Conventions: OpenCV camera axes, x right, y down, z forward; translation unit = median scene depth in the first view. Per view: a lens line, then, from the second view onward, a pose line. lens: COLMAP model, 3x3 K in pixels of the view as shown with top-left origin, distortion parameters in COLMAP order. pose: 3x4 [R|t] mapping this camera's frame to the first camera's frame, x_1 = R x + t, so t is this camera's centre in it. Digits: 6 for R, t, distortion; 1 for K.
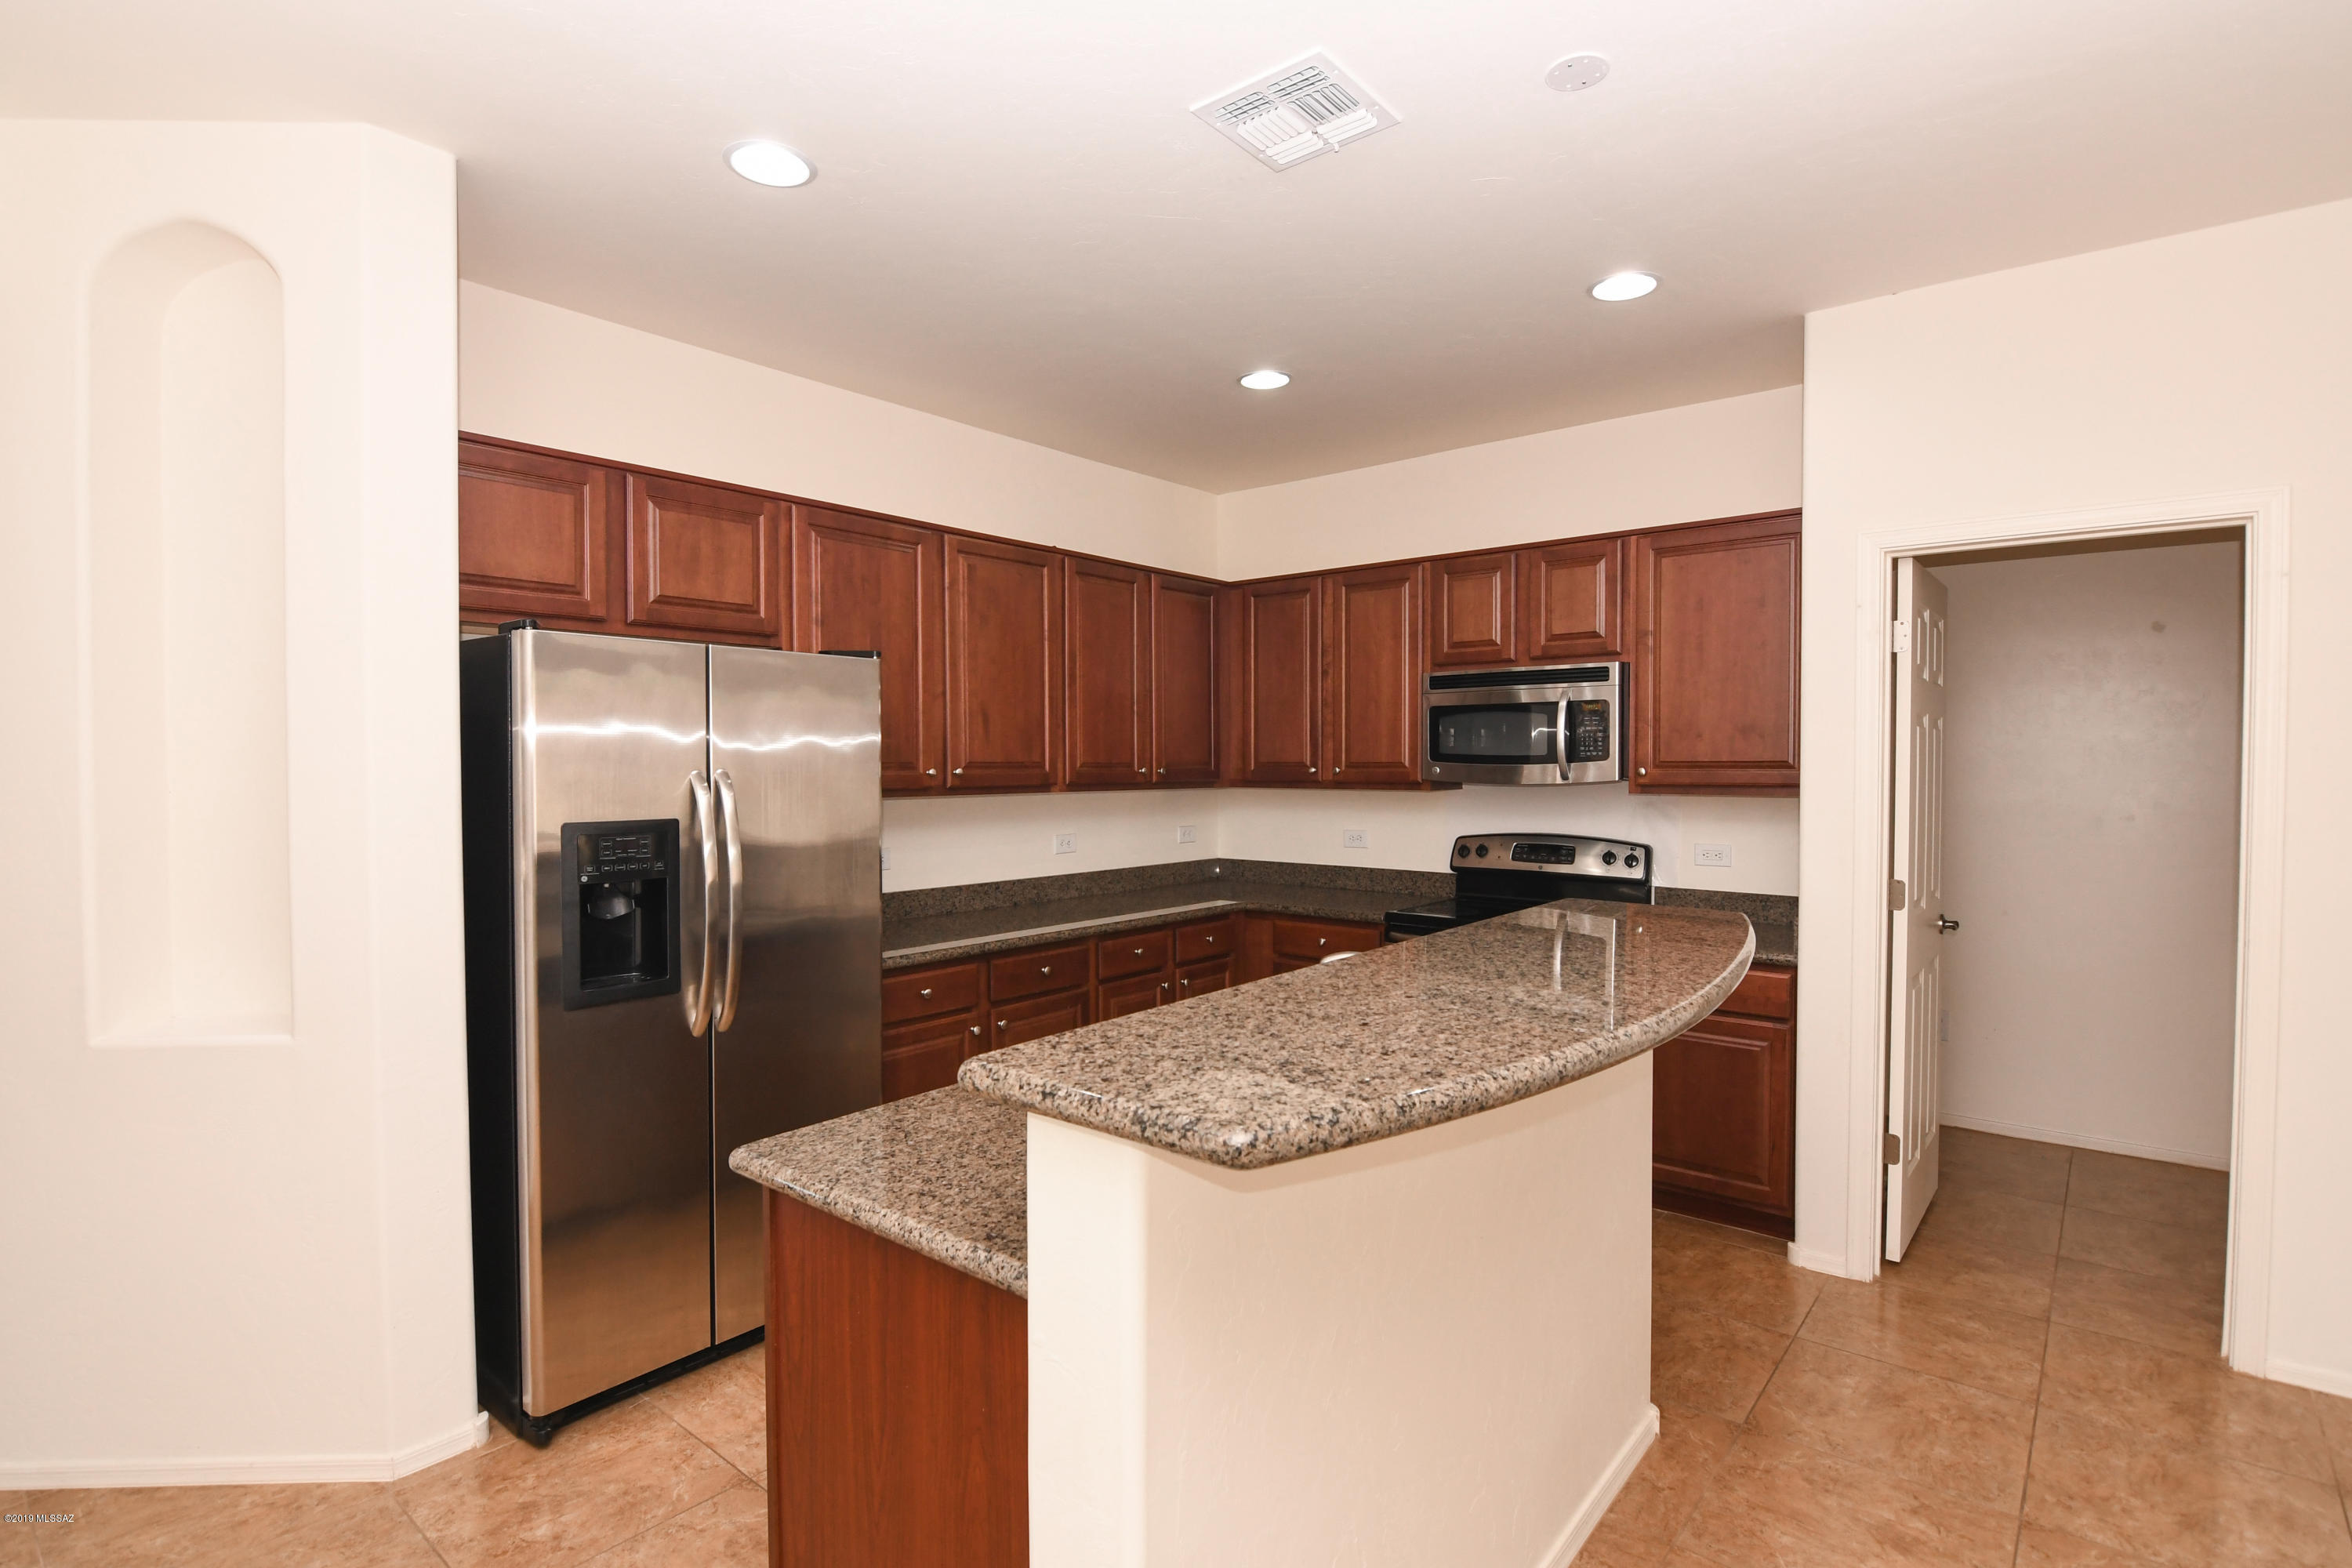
lens RADIAL K [[1149.7, 0, 1165.3], [0, 1149.7, 771.9], [0, 0, 1]] dist [0.000050, -0.000421]
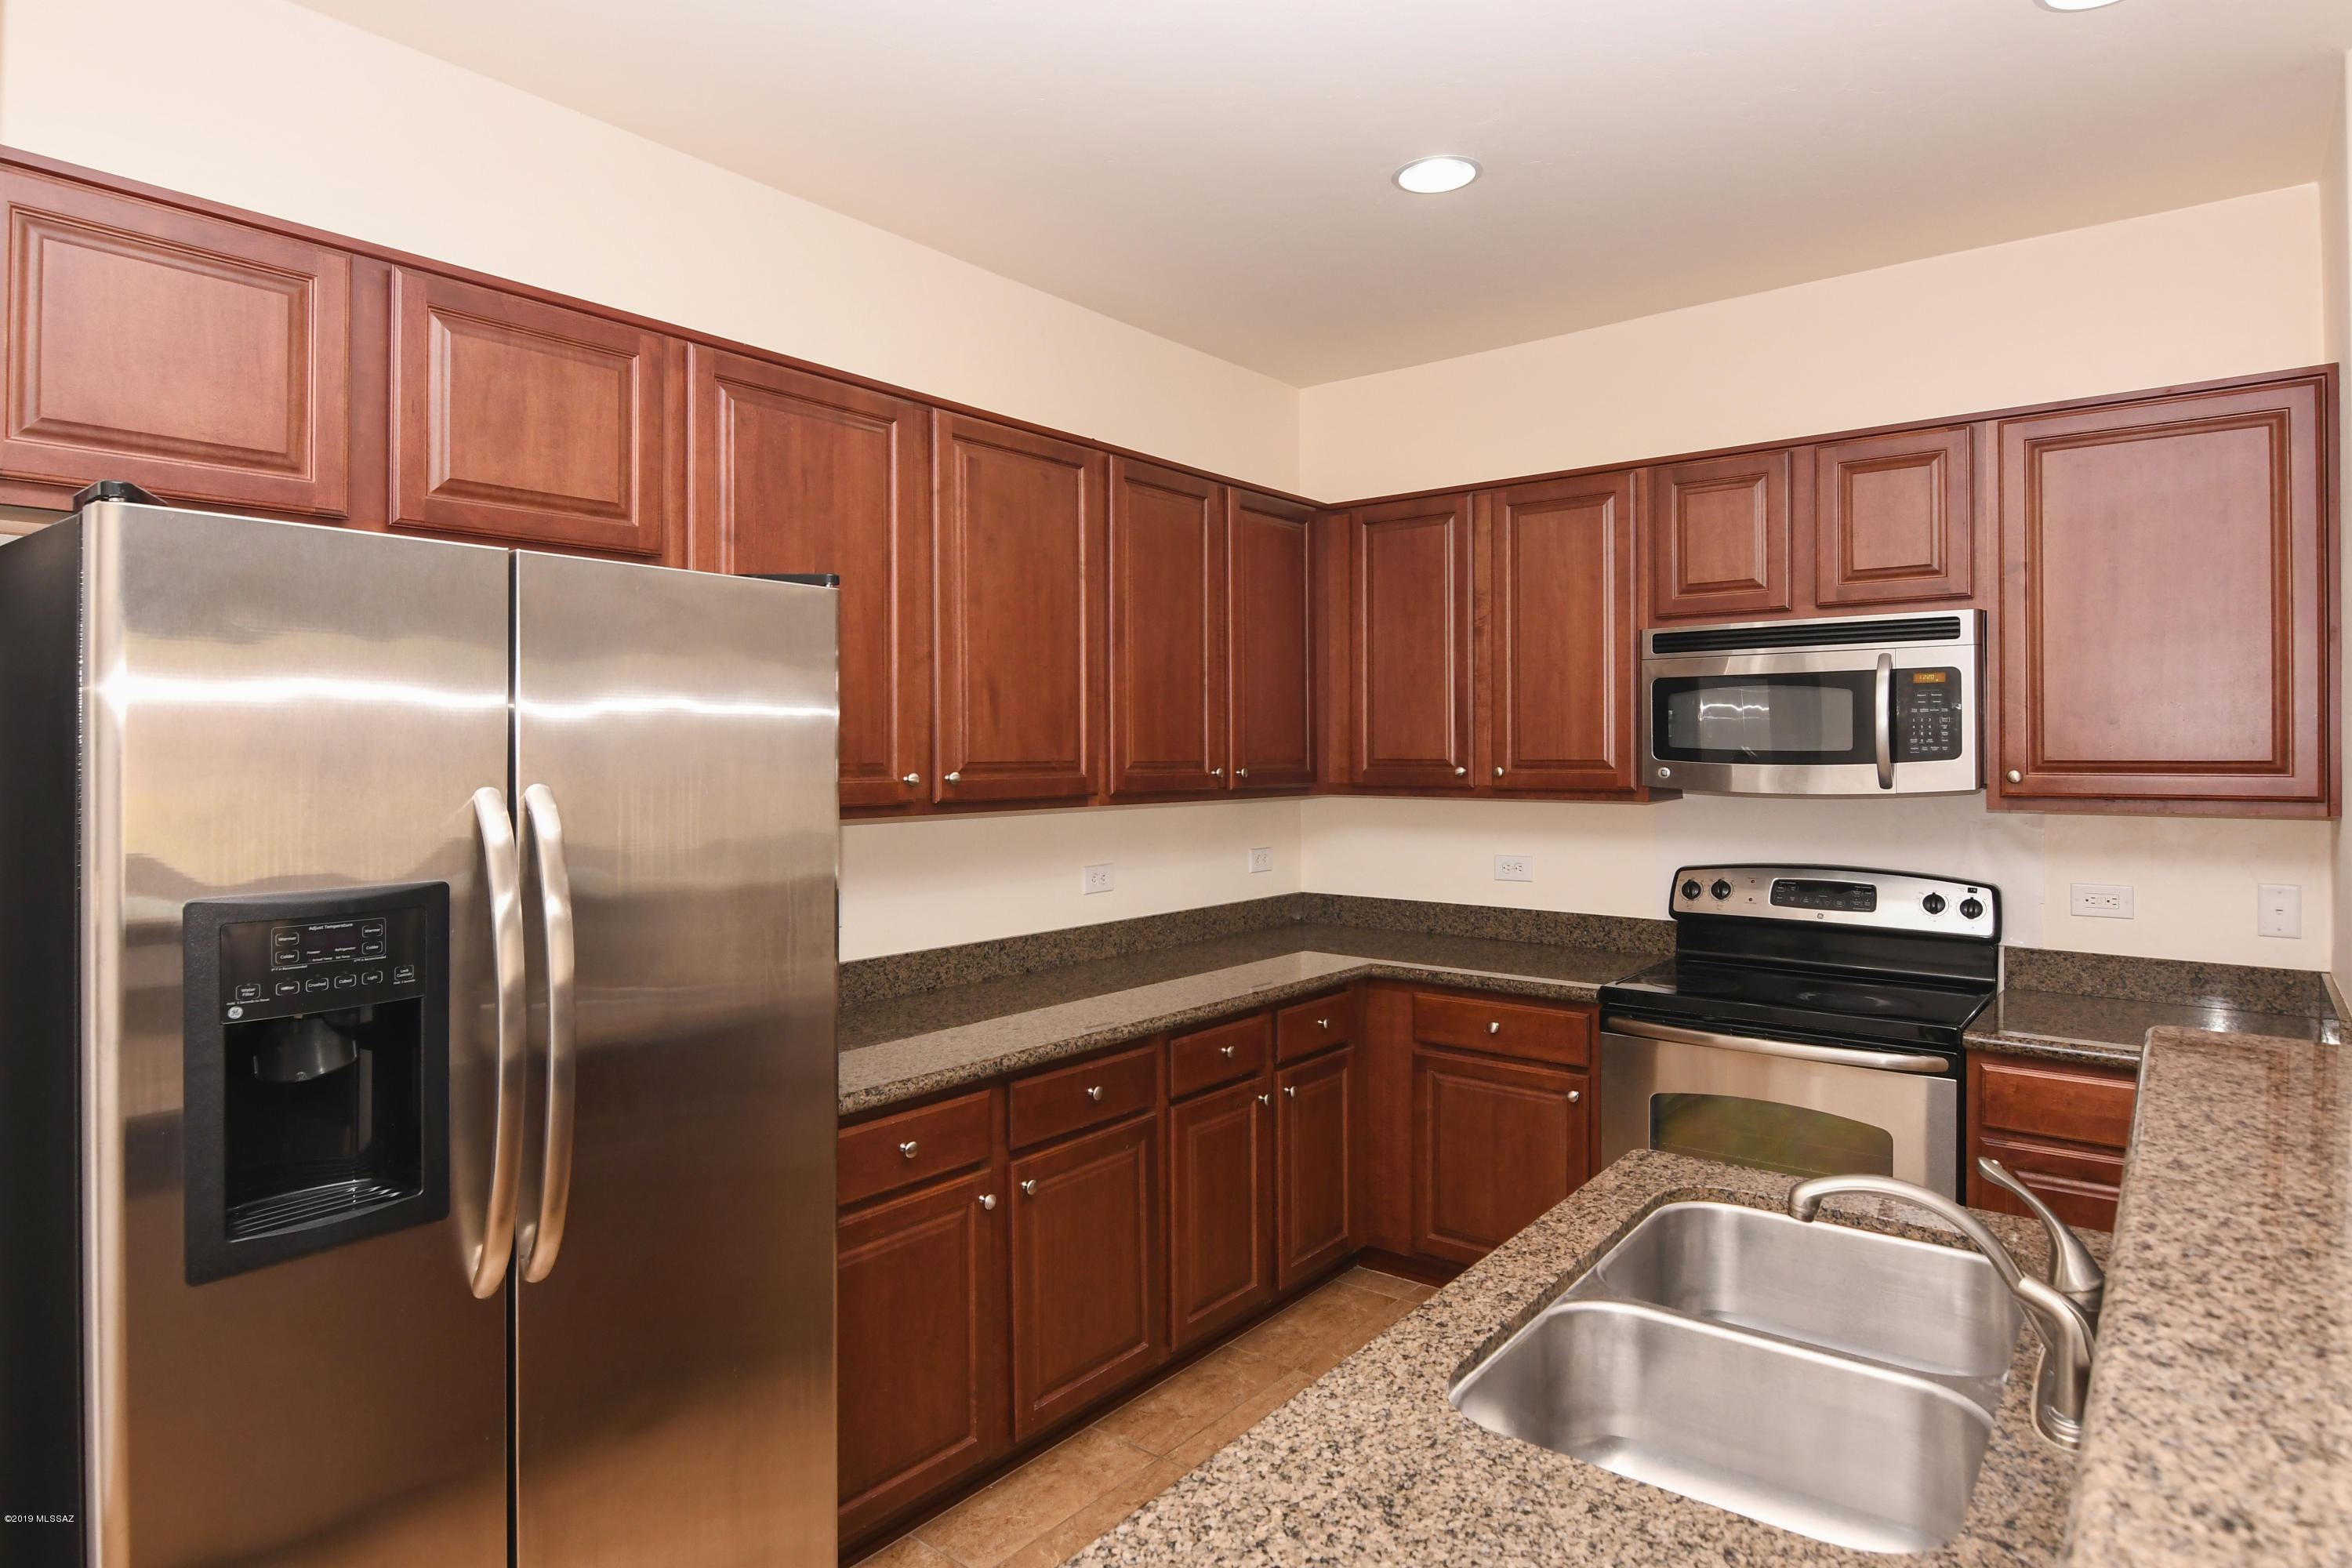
lens RADIAL K [[1203.4, 0, 1191.4], [0, 1203.4, 728.7], [0, 0, 1]] dist [0.001940, -0.012064]
pose [[0.997705, -0.000381, 0.067711, -0.093345], [0.002137, 0.999663, -0.025871, -0.009800], [-0.067678, 0.025956, 0.997370, 0.322746]]
